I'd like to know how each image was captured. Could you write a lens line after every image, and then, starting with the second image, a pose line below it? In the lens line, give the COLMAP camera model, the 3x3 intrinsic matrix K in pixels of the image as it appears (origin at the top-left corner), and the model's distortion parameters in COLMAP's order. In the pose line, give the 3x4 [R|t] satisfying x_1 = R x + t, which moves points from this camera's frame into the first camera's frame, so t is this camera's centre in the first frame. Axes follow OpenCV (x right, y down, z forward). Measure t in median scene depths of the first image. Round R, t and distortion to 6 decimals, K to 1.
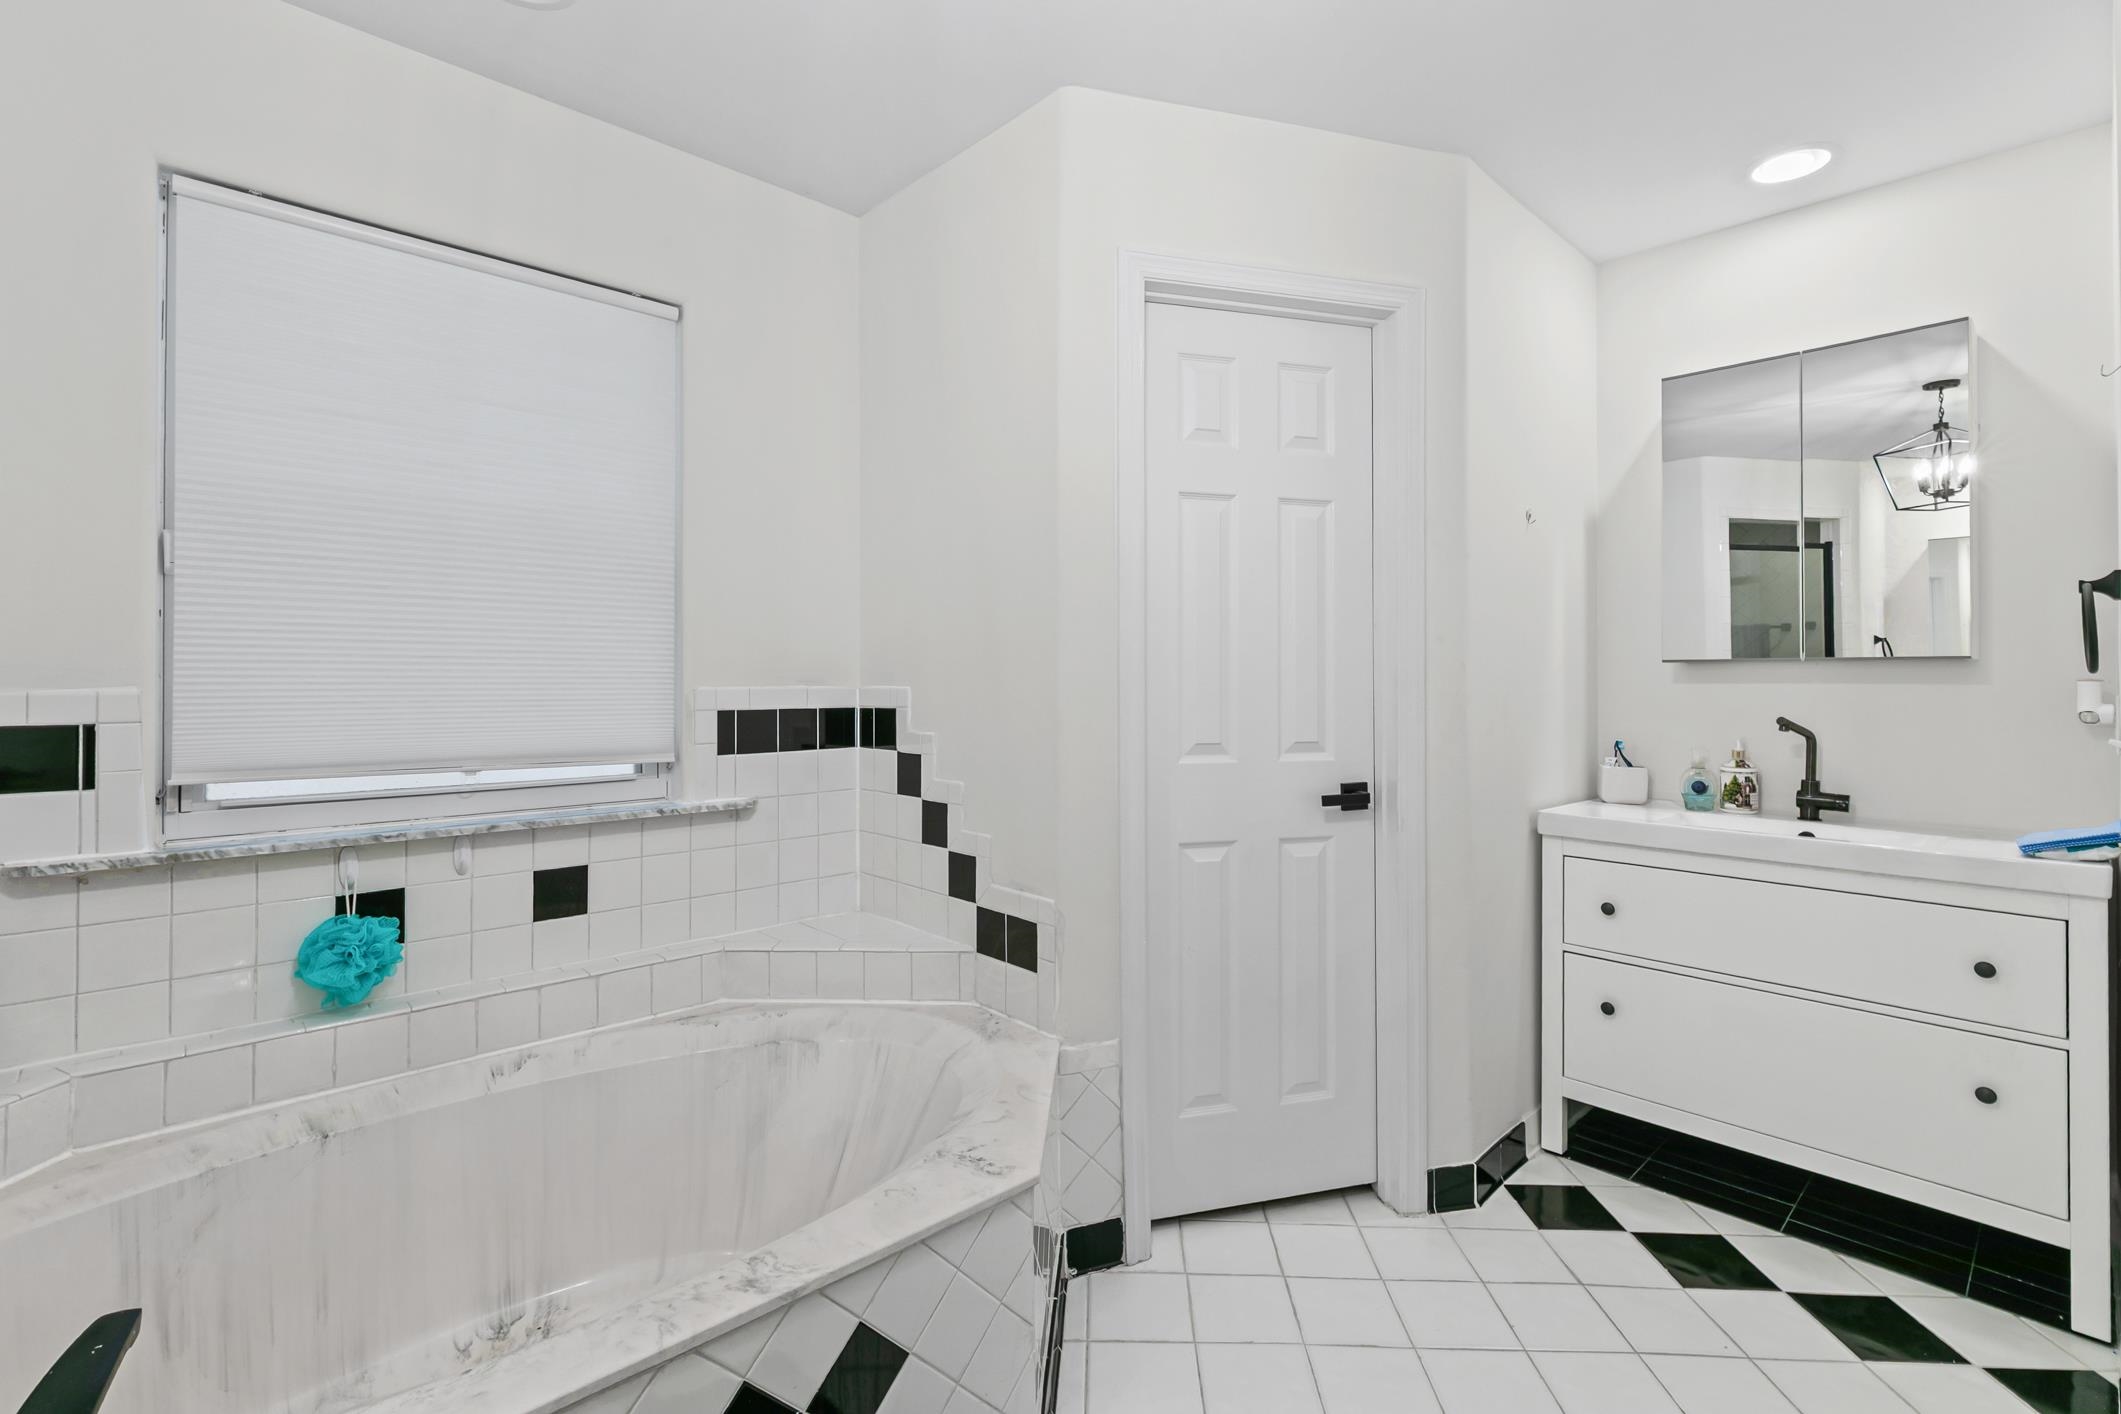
lens RADIAL K [[951.6, 0, 1062.3], [0, 951.6, 674.9], [0, 0, 1]] dist [0.005251, 0.000163]
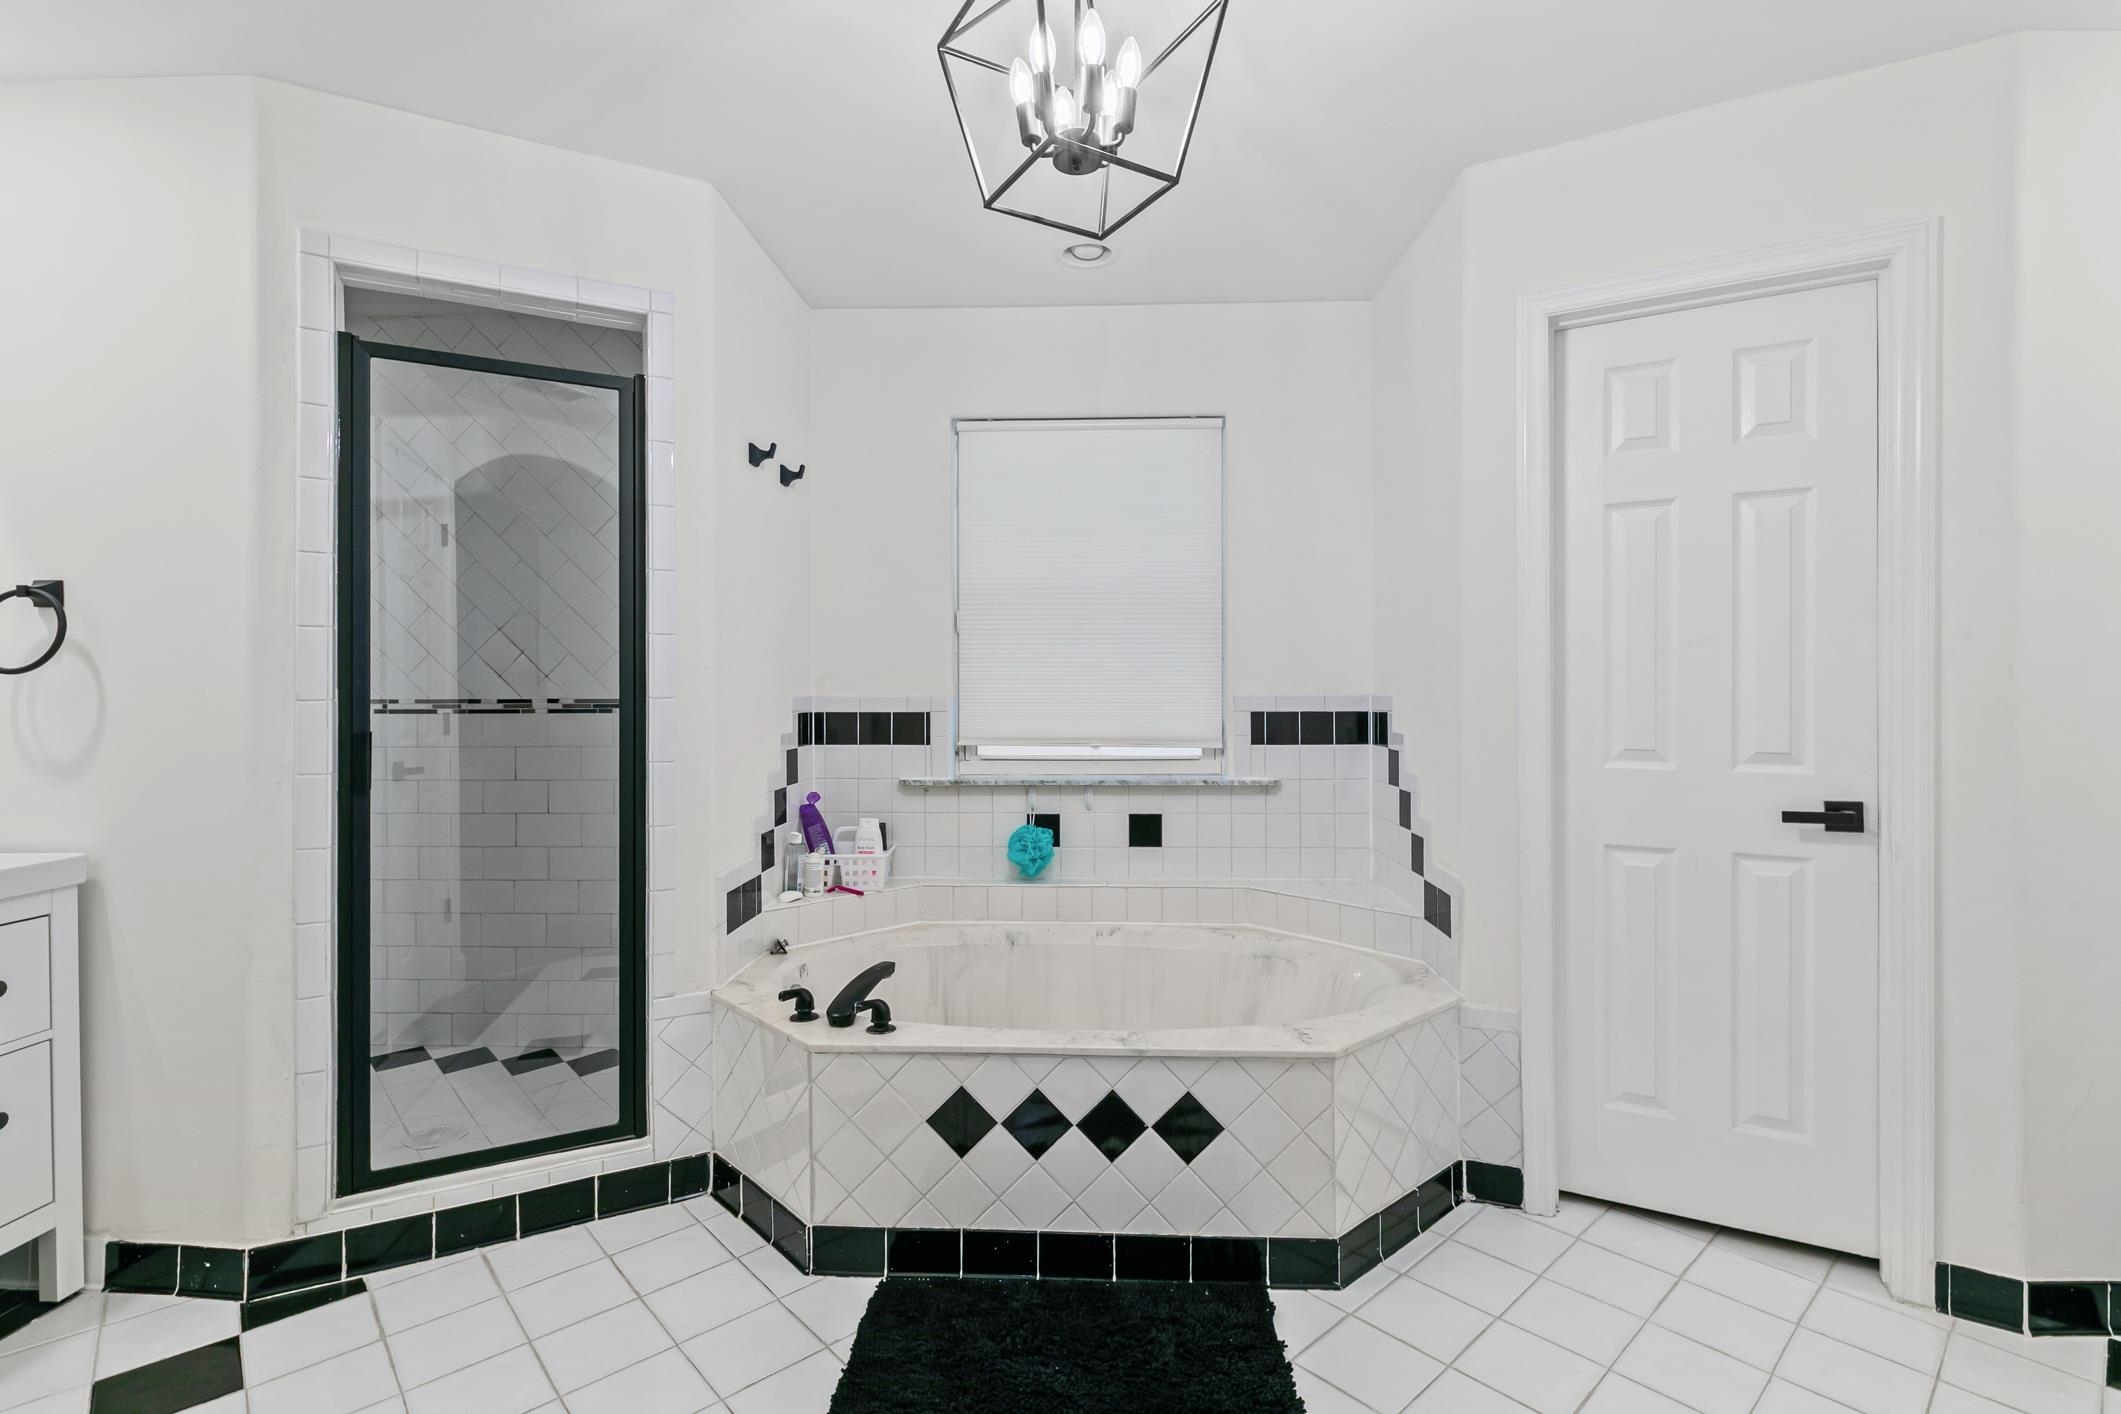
lens RADIAL K [[961.5, 0, 1061.2], [0, 961.5, 693.6], [0, 0, 1]] dist [0.002608, 0.000017]
pose [[0.704317, -0.000587, -0.709885, 0.481654], [0.007316, 0.999953, 0.006432, 0.001943], [0.709848, -0.009723, 0.704288, -0.169726]]
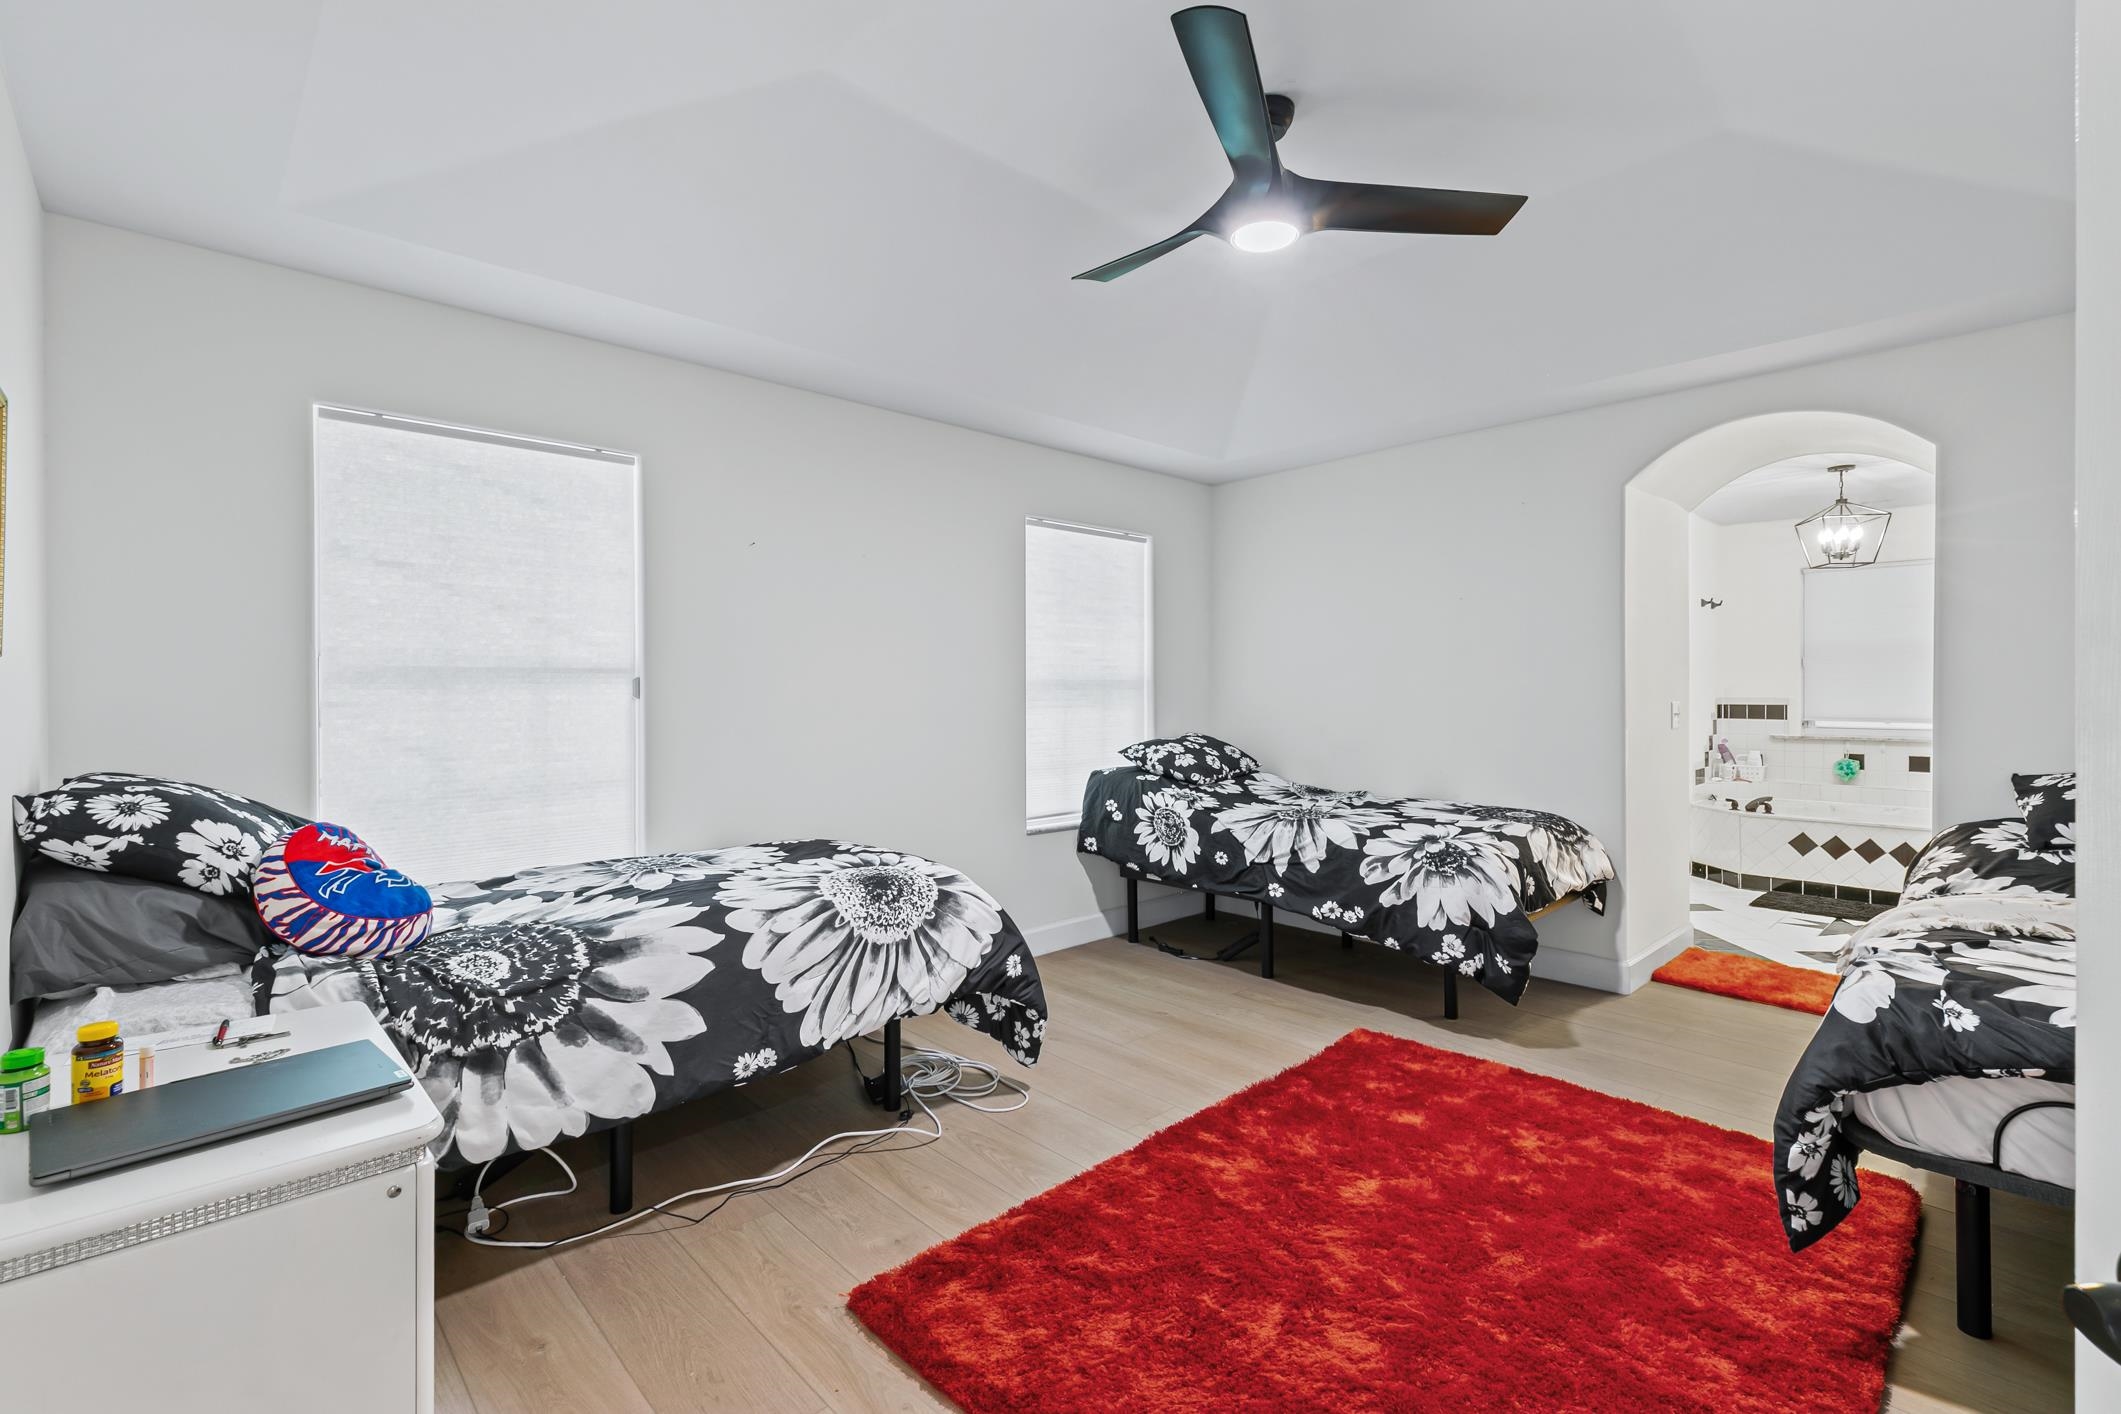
lens RADIAL K [[961.5, 0, 1061.2], [0, 961.5, 693.6], [0, 0, 1]] dist [0.002608, 0.000017]
pose [[0.012460, 0.004046, -0.999914, 2.663564], [0.008517, 0.999955, 0.004152, -0.035890], [0.999886, -0.008568, 0.012425, -1.883375]]
